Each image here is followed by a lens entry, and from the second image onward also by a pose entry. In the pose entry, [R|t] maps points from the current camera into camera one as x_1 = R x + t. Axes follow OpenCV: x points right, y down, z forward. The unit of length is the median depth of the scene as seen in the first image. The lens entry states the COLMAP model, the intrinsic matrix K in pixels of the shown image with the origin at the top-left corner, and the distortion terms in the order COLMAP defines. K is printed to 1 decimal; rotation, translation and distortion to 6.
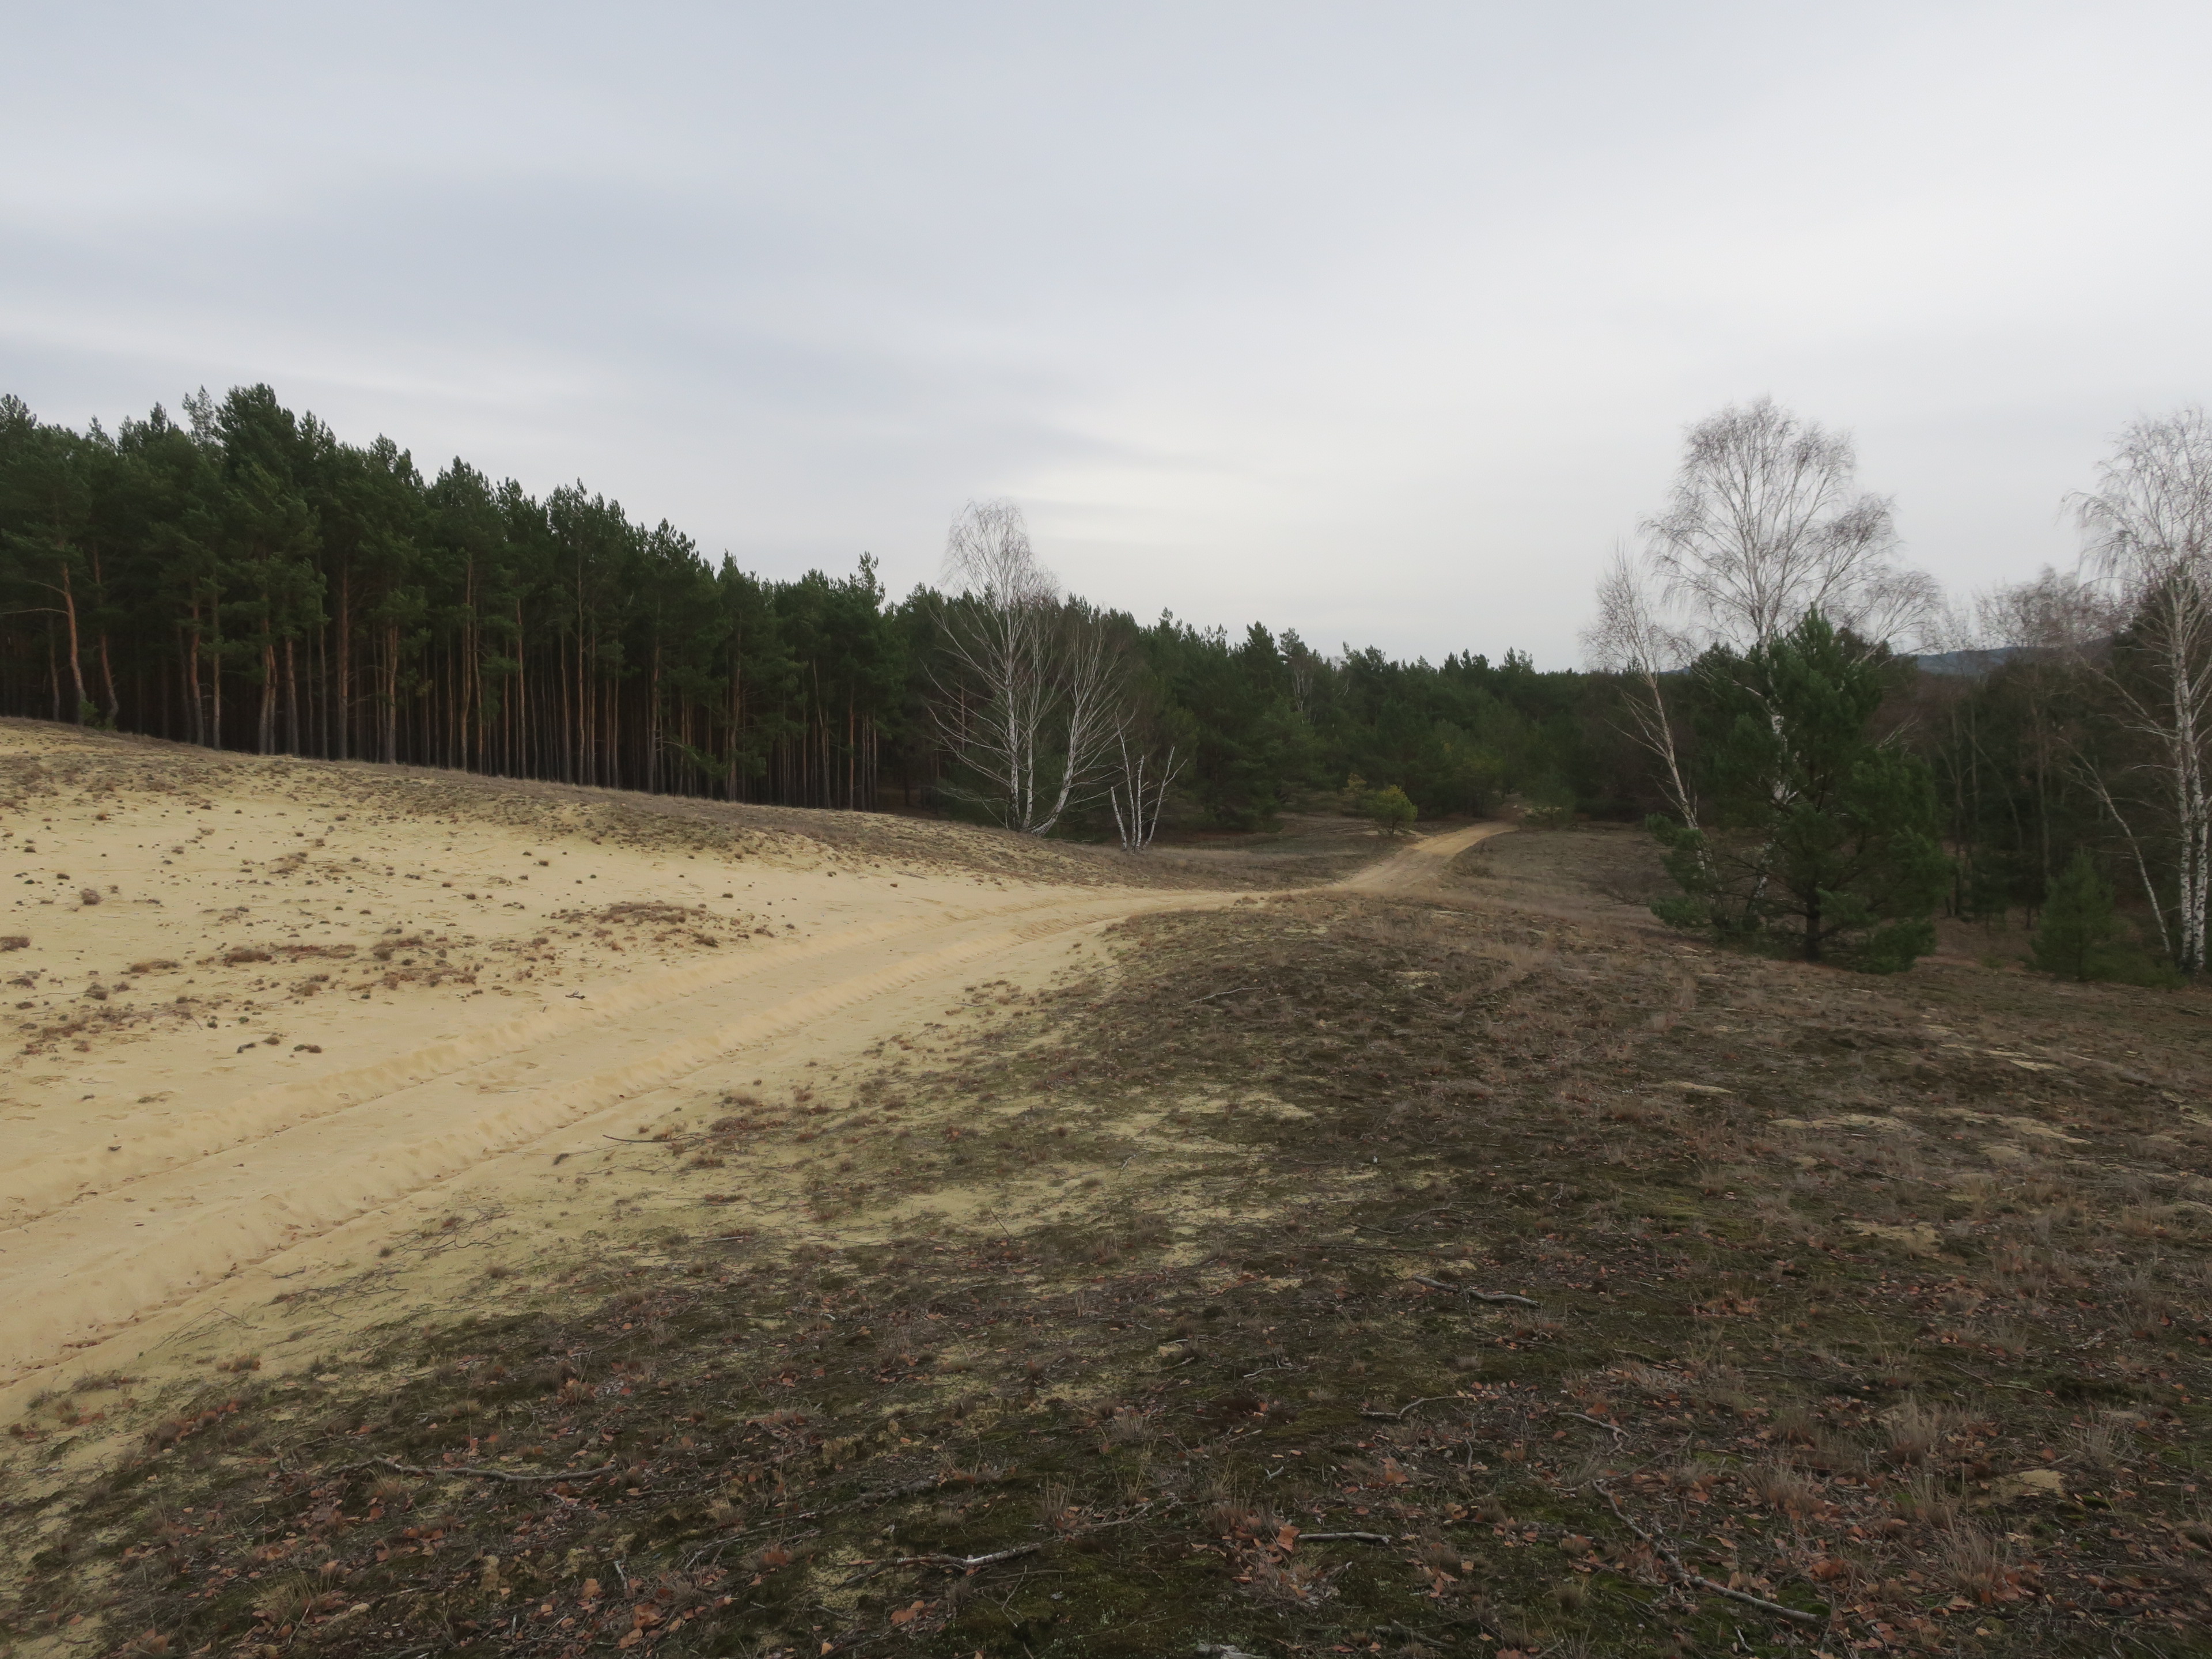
lens RADIAL K [[2109.7, 0, 1151.6], [0, 2109.7, 827.2], [0, 0, 1]] dist [-0.010376, -0.005407]
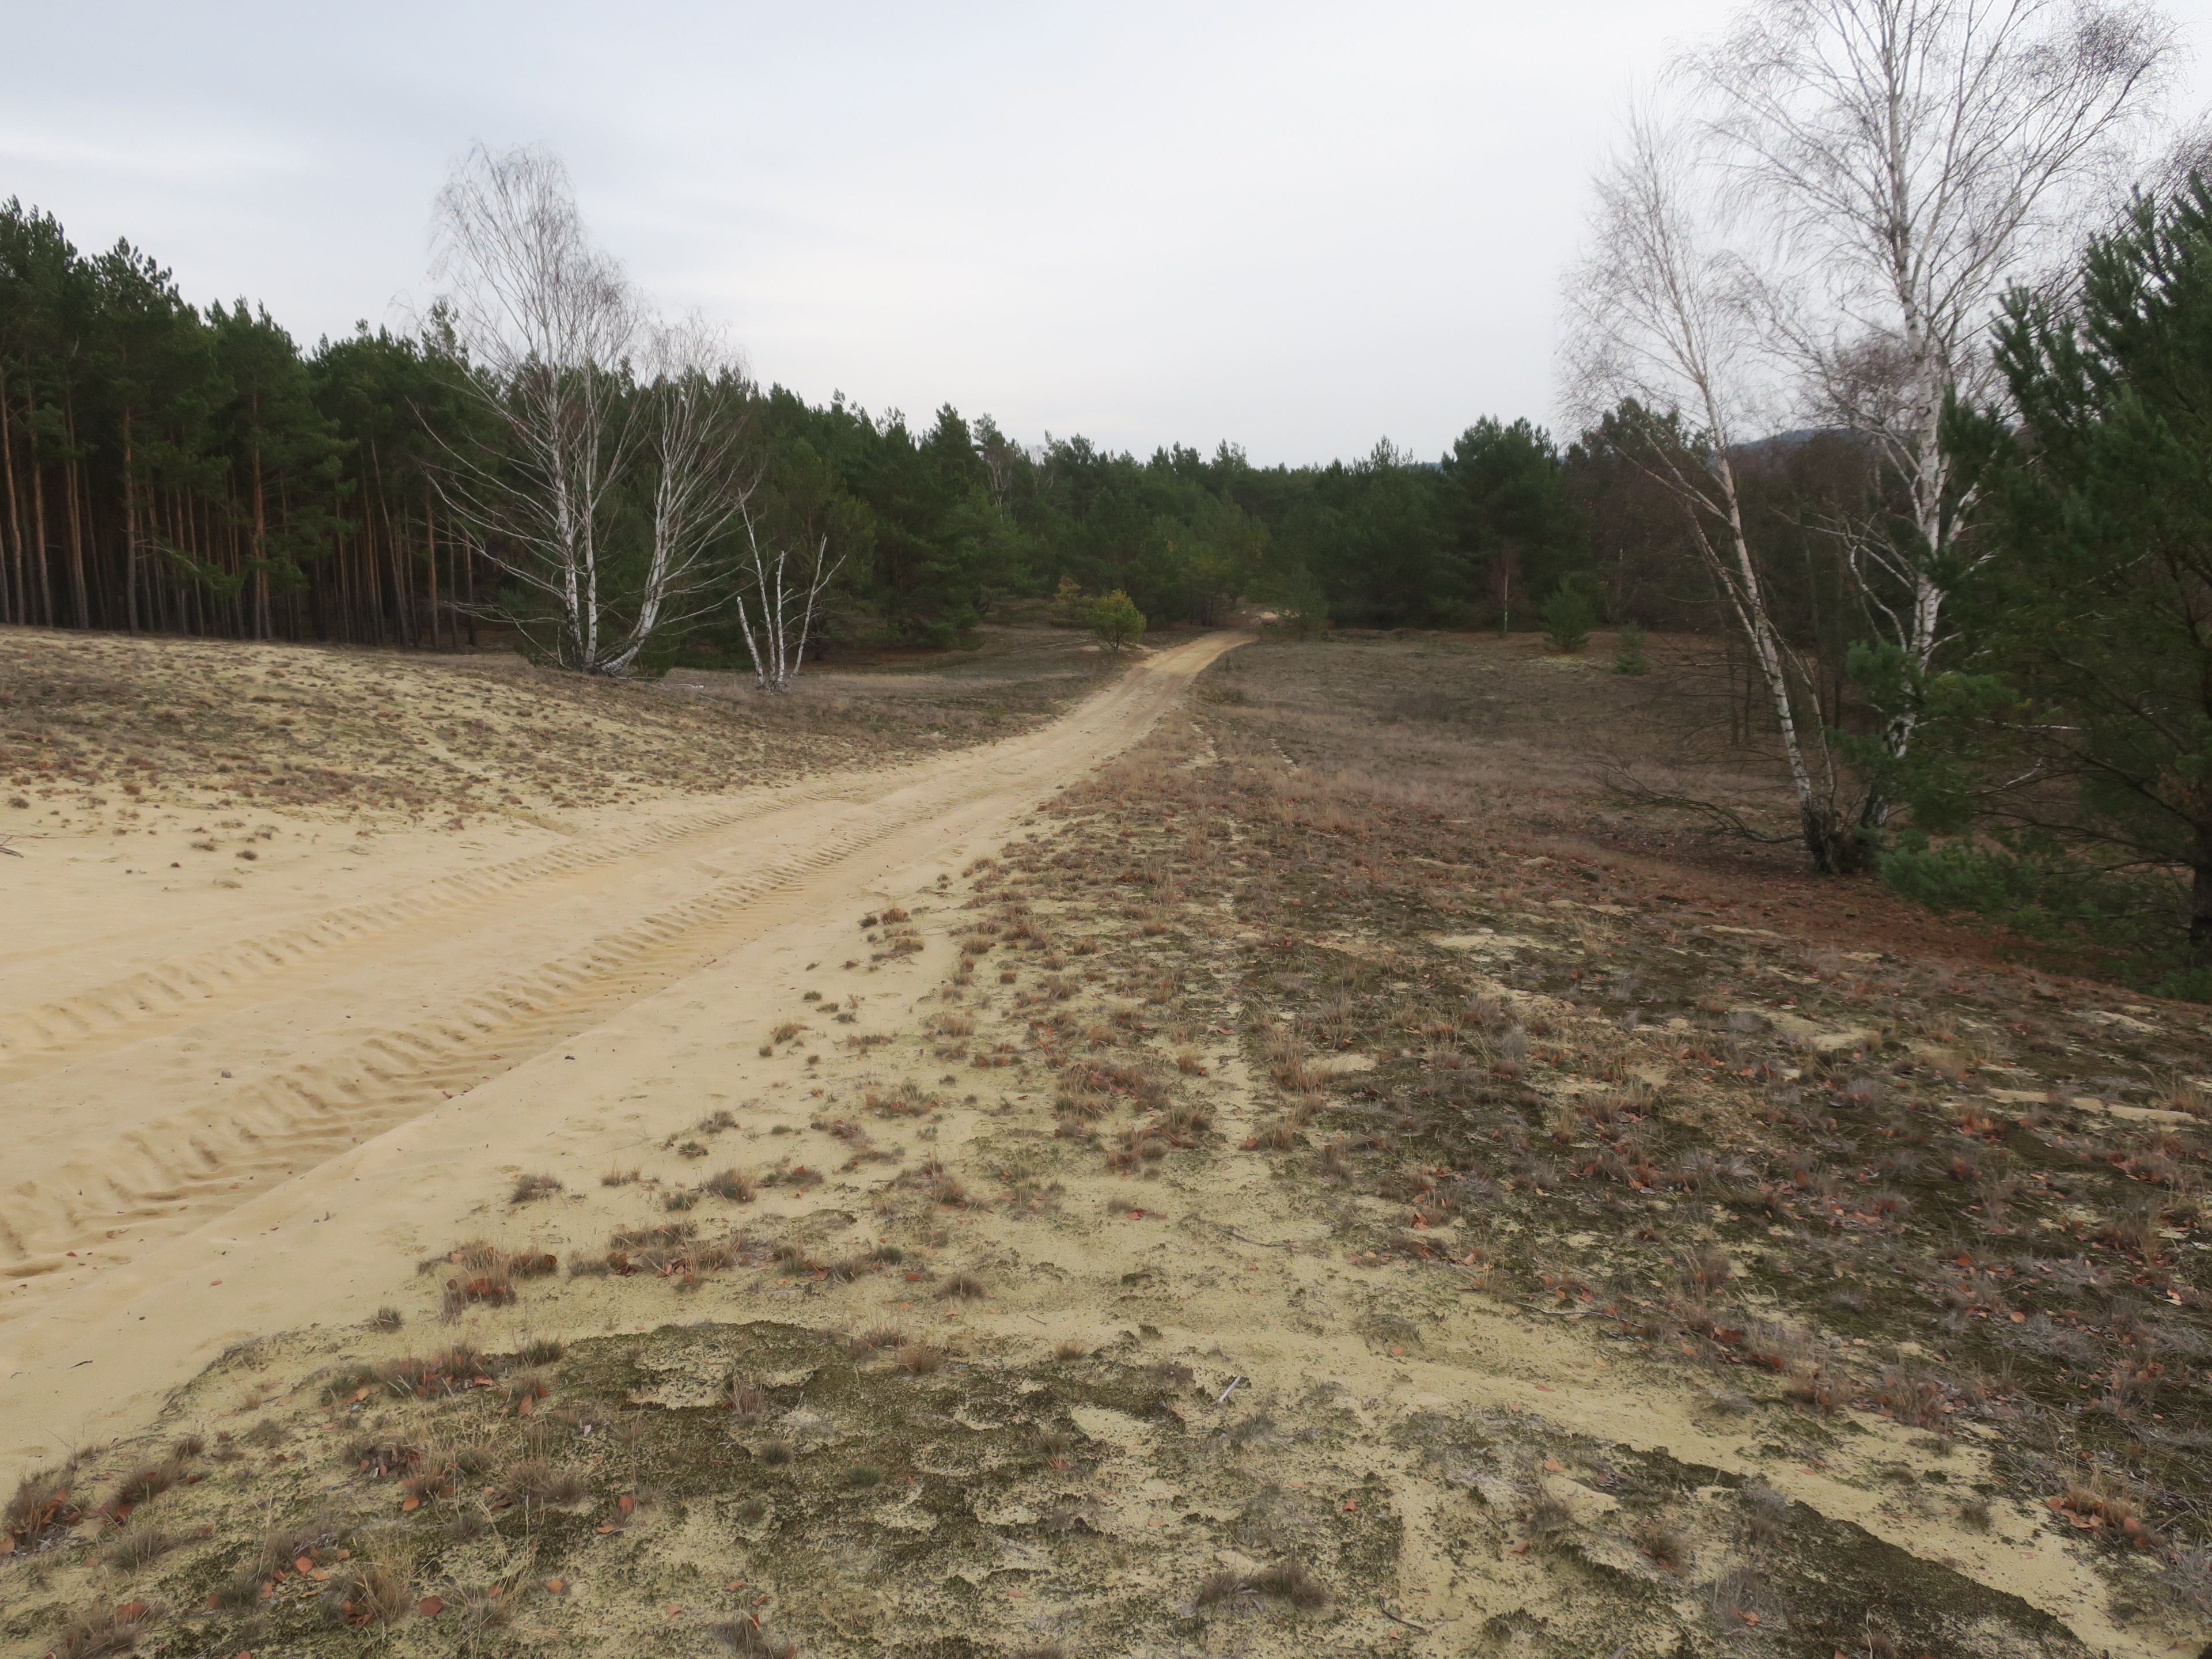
lens RADIAL K [[2109.7, 0, 1151.6], [0, 2109.7, 827.2], [0, 0, 1]] dist [-0.010376, -0.005407]
pose [[0.989744, -0.031391, 0.139359, 0.010345], [0.018684, 0.995623, 0.091571, -0.002819], [-0.141624, -0.088028, 0.985999, 0.176828]]
